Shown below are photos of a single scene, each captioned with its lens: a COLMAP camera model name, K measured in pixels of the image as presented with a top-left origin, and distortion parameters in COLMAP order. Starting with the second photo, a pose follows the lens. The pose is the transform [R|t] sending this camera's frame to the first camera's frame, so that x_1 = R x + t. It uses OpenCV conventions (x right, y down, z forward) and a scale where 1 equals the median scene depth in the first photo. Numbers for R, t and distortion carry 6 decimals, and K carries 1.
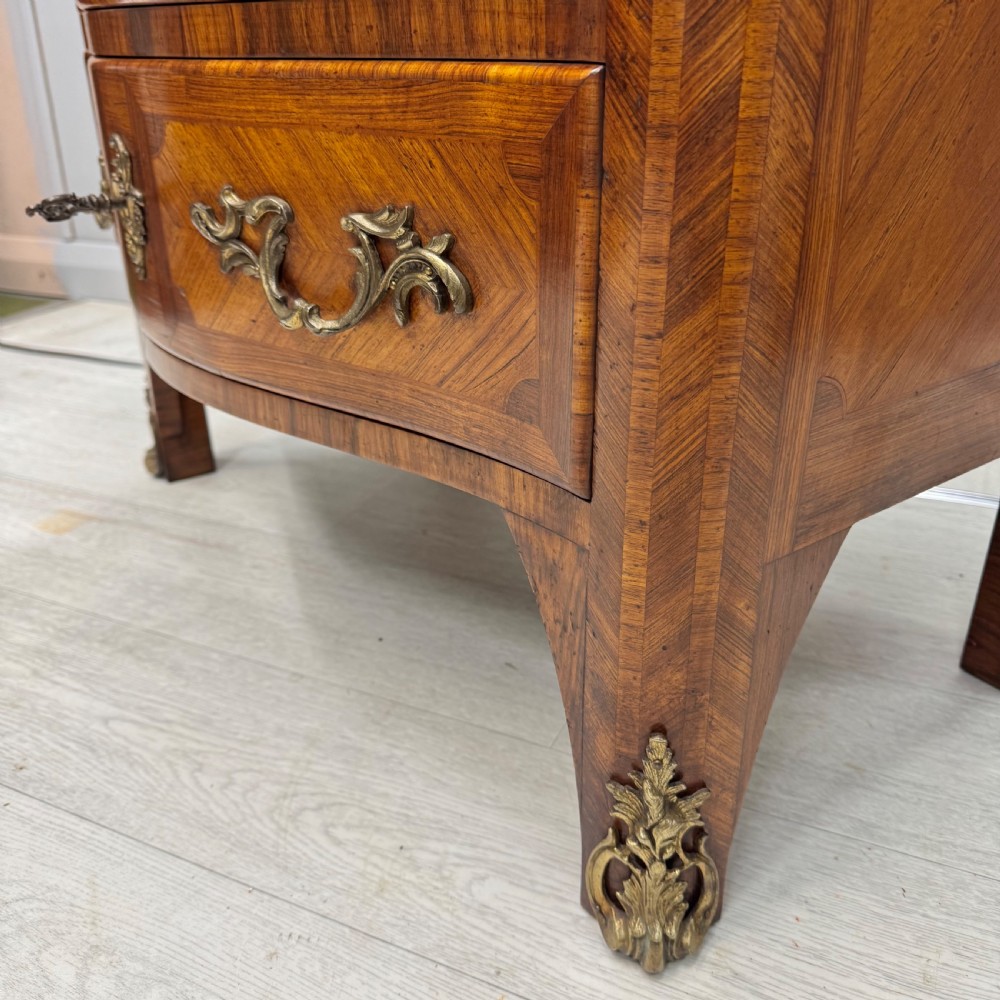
lens RADIAL K [[962.9, 0, 500.6], [0, 962.9, 504.7], [0, 0, 1]] dist [0.168952, -0.436391]
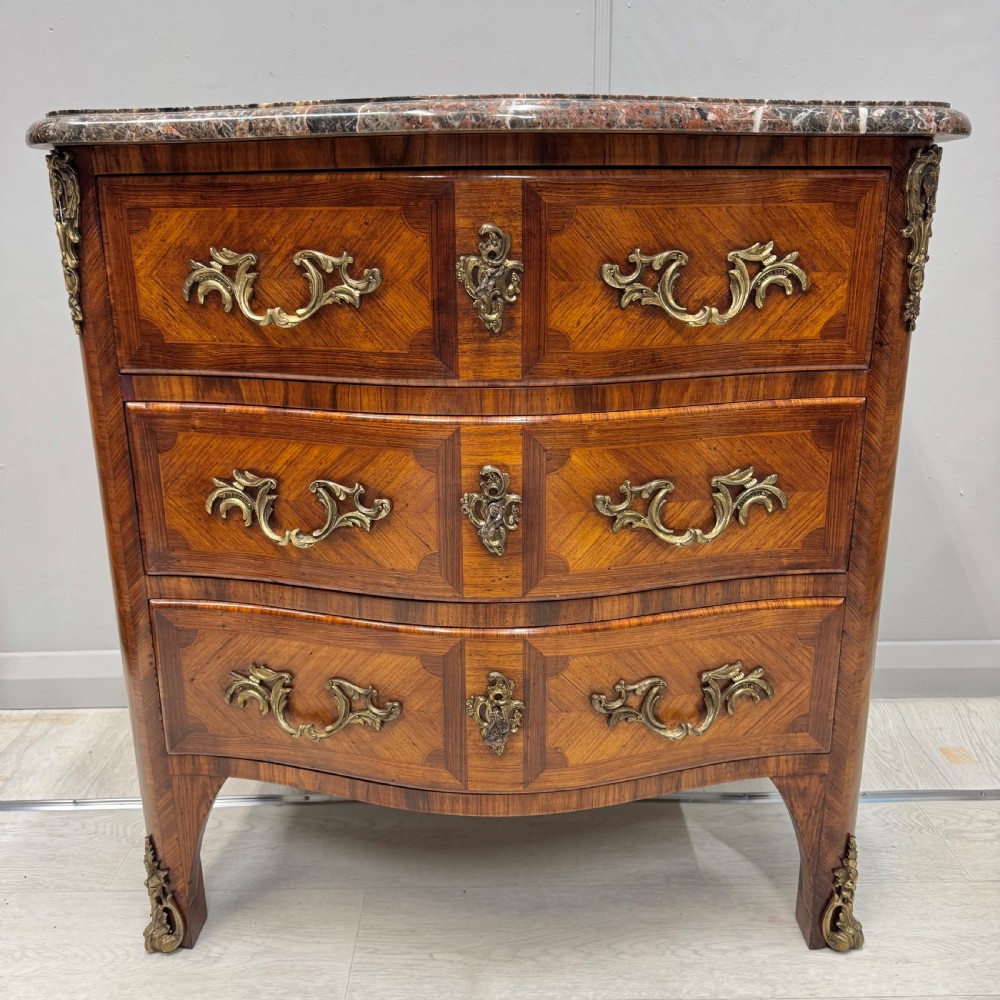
lens RADIAL K [[941.8, 0, 495.7], [0, 941.8, 501.9], [0, 0, 1]] dist [0.147462, -0.322025]
pose [[0.594521, -0.227155, 0.771327, -1.826634], [0.362608, 0.931928, -0.005038, -0.763148], [-0.717677, 0.282685, 0.636419, -0.058247]]
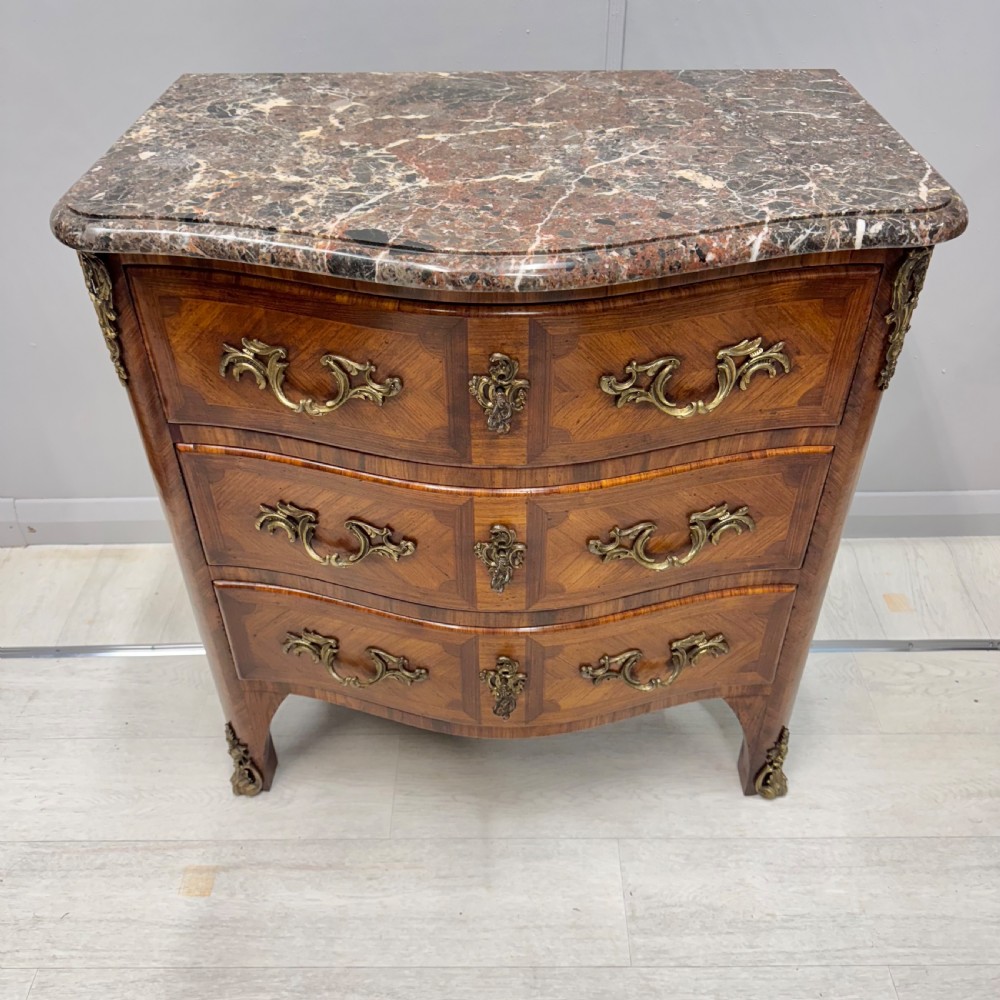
lens RADIAL K [[930.9, 0, 498.7], [0, 930.9, 503.5], [0, 0, 1]] dist [0.179818, -0.404971]
pose [[0.598792, -0.496744, 0.628247, -1.717490], [0.361298, 0.867608, 0.341643, -1.557993], [-0.714781, 0.022411, 0.698989, -0.365000]]
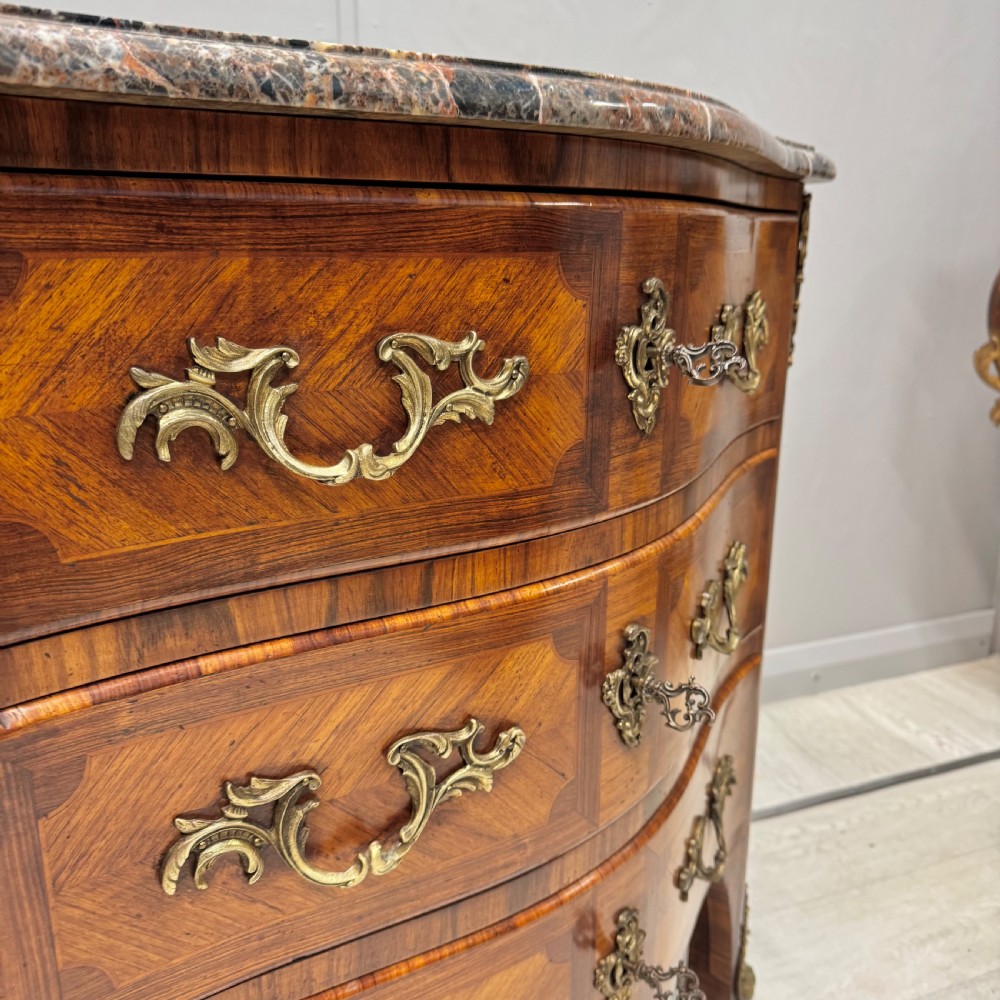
lens RADIAL K [[938.4, 0, 500.0], [0, 938.4, 500.0], [0, 0, 1]] dist [0.174728, -0.415648]
pose [[-0.219168, -0.241987, 0.945202, -1.525859], [0.440263, 0.839995, 0.317138, -1.413290], [-0.870709, 0.485644, -0.077561, 1.187151]]
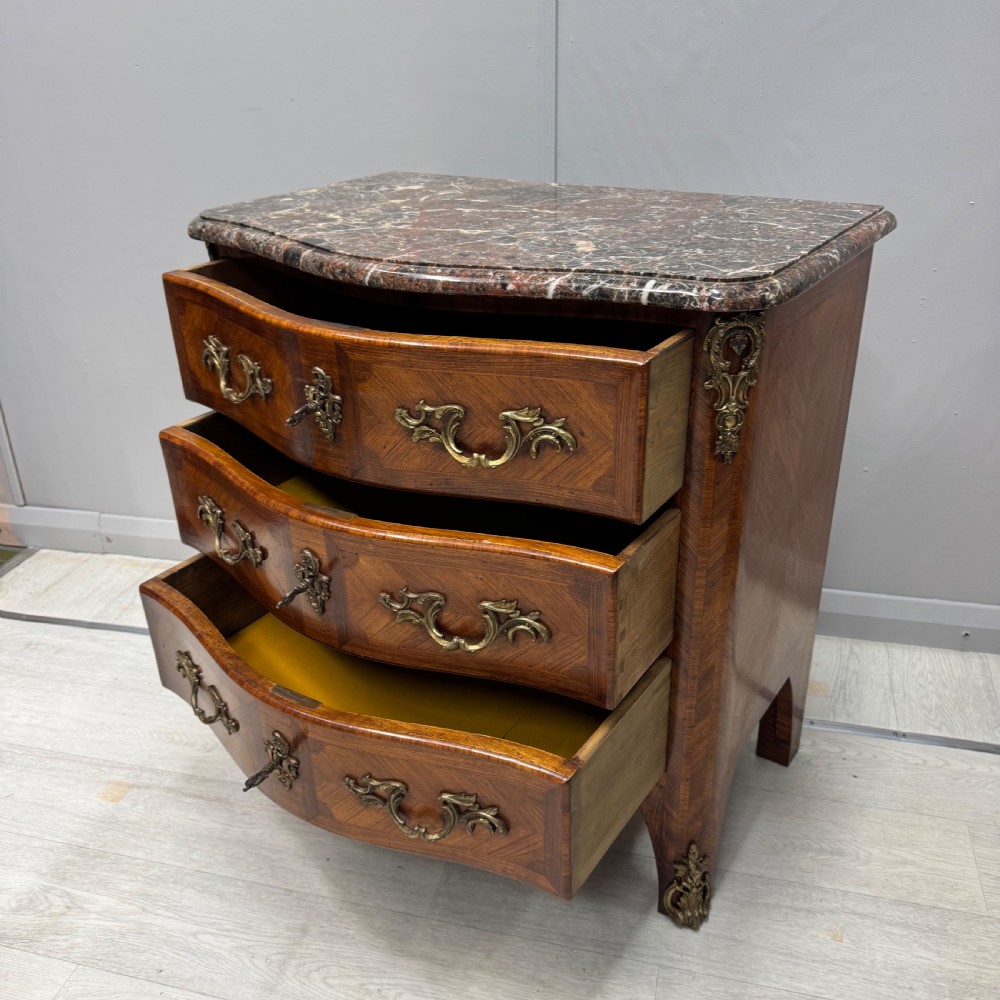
lens RADIAL K [[930.9, 0, 498.7], [0, 930.9, 503.5], [0, 0, 1]] dist [0.179818, -0.404971]
pose [[0.946994, -0.158457, 0.279452, -0.906007], [0.160484, 0.986913, 0.015765, -0.815693], [-0.278292, 0.029918, 0.960030, -1.384029]]
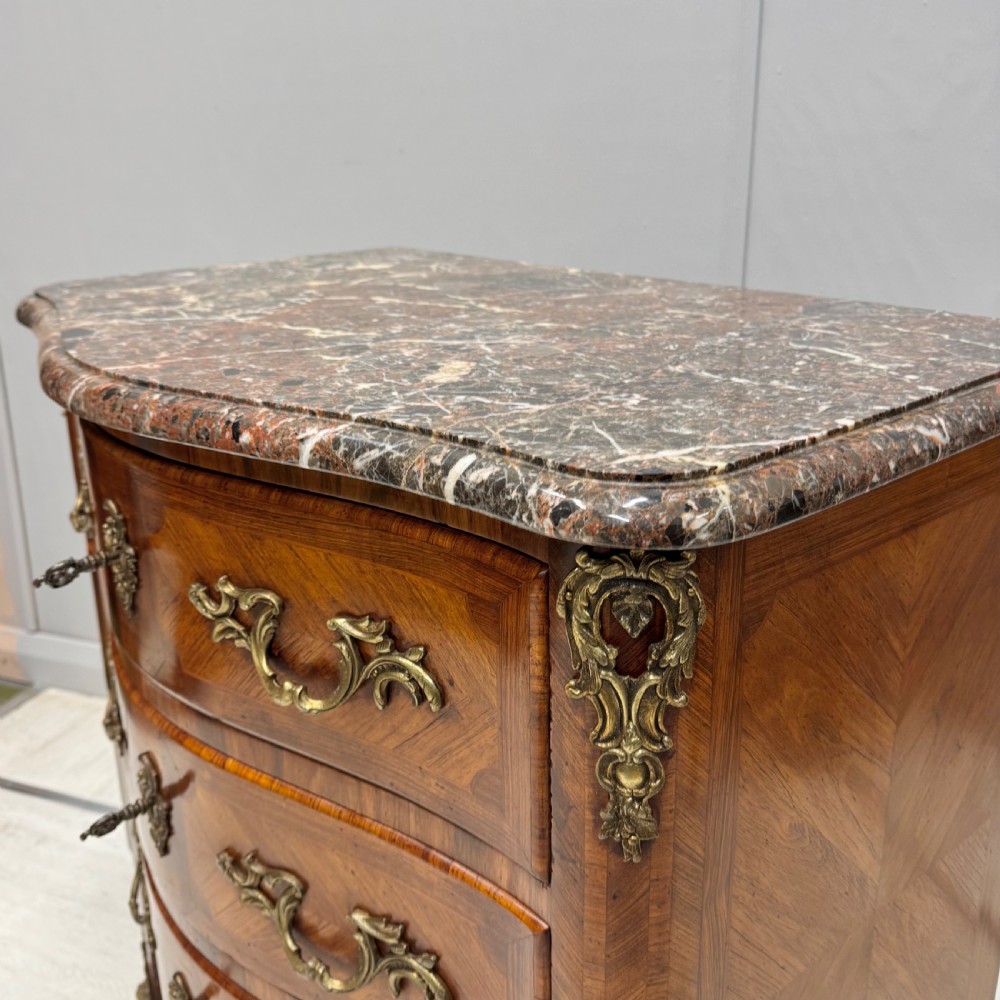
lens RADIAL K [[1034.0, 0, 457.2], [0, 1034.0, 436.6], [0, 0, 1]] dist [0.166141, -0.436095]
pose [[0.999258, -0.023139, 0.030791, -0.048579], [0.028237, 0.983794, -0.177067, -1.021777], [-0.026195, 0.177805, 0.983717, -0.648659]]
